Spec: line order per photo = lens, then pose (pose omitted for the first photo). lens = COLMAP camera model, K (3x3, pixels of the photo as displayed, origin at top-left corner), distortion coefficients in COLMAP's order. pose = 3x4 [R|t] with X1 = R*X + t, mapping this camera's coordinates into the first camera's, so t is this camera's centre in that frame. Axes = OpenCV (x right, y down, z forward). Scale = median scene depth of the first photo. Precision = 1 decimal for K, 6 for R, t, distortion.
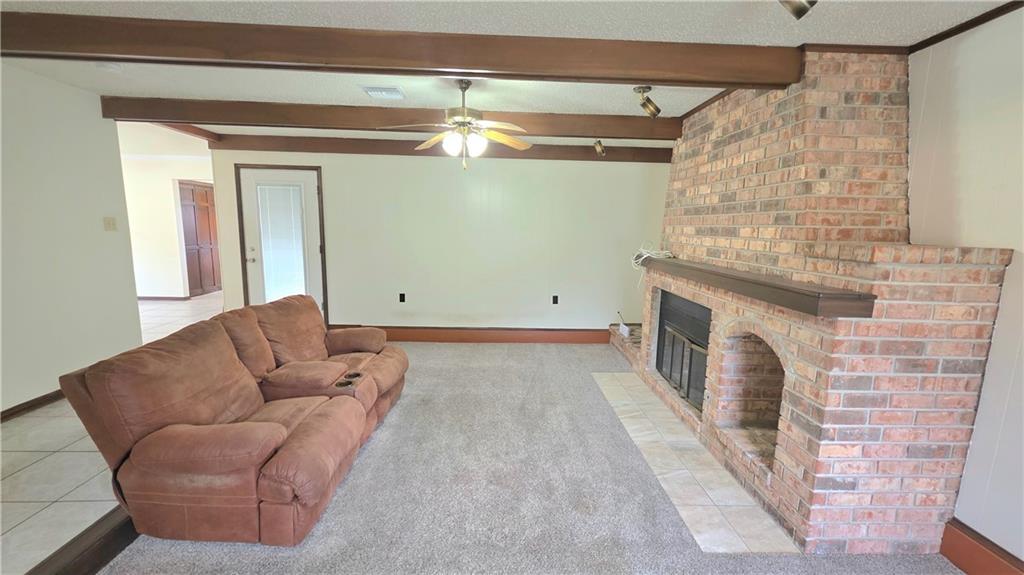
lens RADIAL K [[408.4, 0, 516.5], [0, 408.4, 286.8], [0, 0, 1]] dist [0.004069, -0.001371]
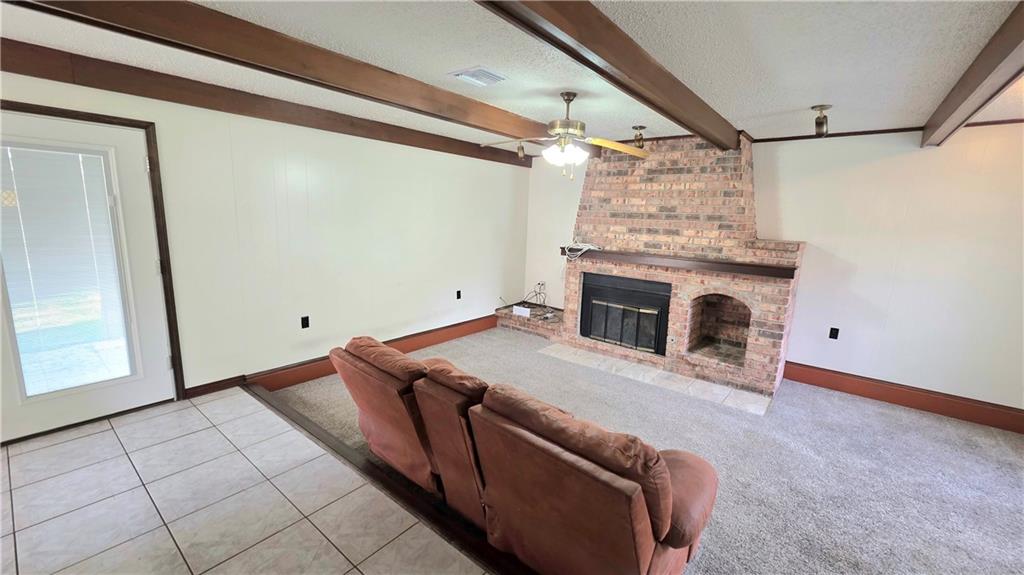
lens RADIAL K [[408.4, 0, 515.5], [0, 408.4, 287.4], [0, 0, 1]] dist [0.004069, -0.001371]
pose [[0.658994, -0.132424, 0.740399, -1.336073], [0.092684, 0.991174, 0.094783, -0.165025], [-0.746415, 0.006162, 0.665452, 0.533984]]
